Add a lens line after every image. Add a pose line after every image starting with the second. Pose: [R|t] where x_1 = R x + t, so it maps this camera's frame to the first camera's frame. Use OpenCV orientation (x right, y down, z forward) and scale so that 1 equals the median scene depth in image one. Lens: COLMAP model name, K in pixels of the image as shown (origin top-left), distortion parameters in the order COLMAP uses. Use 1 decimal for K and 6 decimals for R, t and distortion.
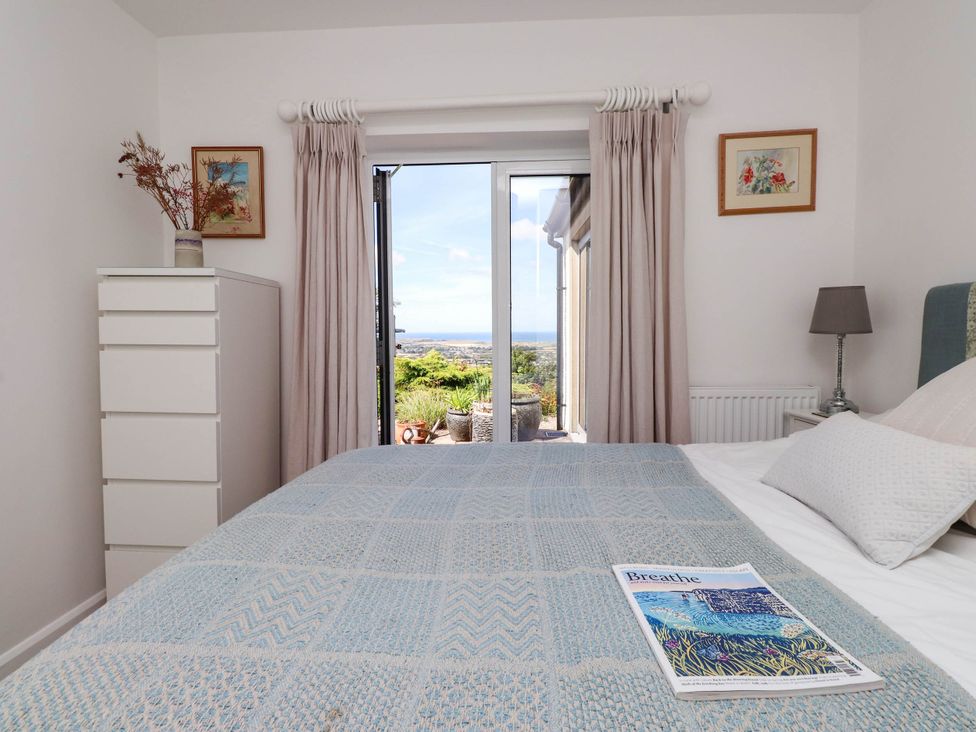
lens RADIAL K [[517.3, 0, 482.6], [0, 517.3, 360.6], [0, 0, 1]] dist [-0.003691, -0.010777]
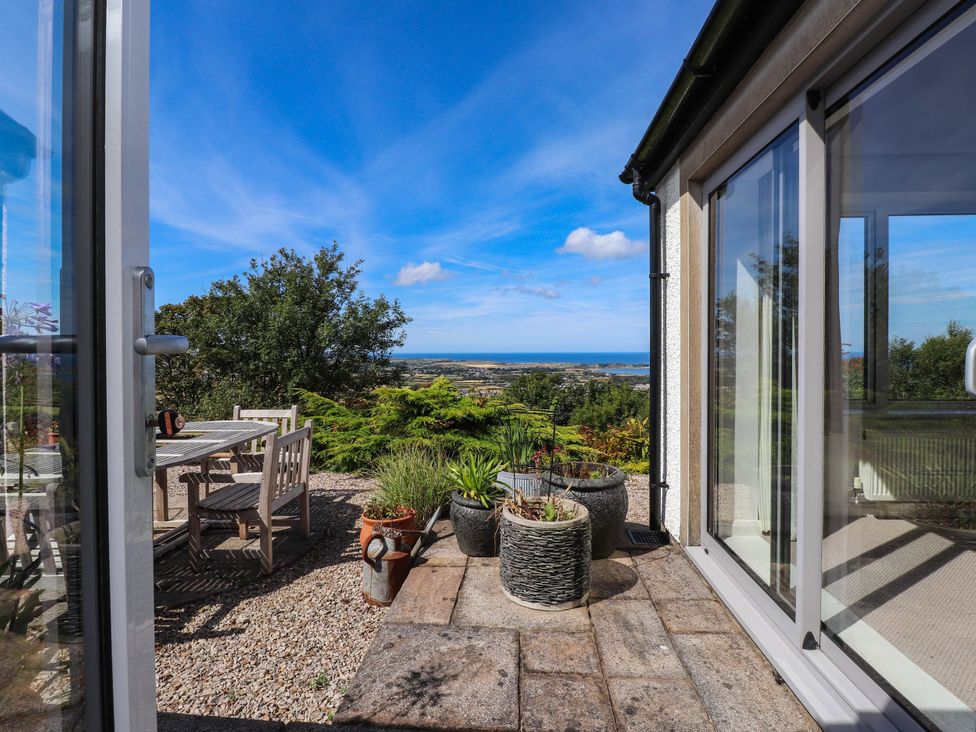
lens RADIAL K [[510.7, 0, 489.7], [0, 510.7, 360.6], [0, 0, 1]] dist [-0.004151, -0.001325]
pose [[0.999701, 0.005093, -0.023927, -0.017047], [-0.006037, 0.999200, -0.039534, -0.024796], [0.023707, 0.039666, 0.998932, 0.449849]]
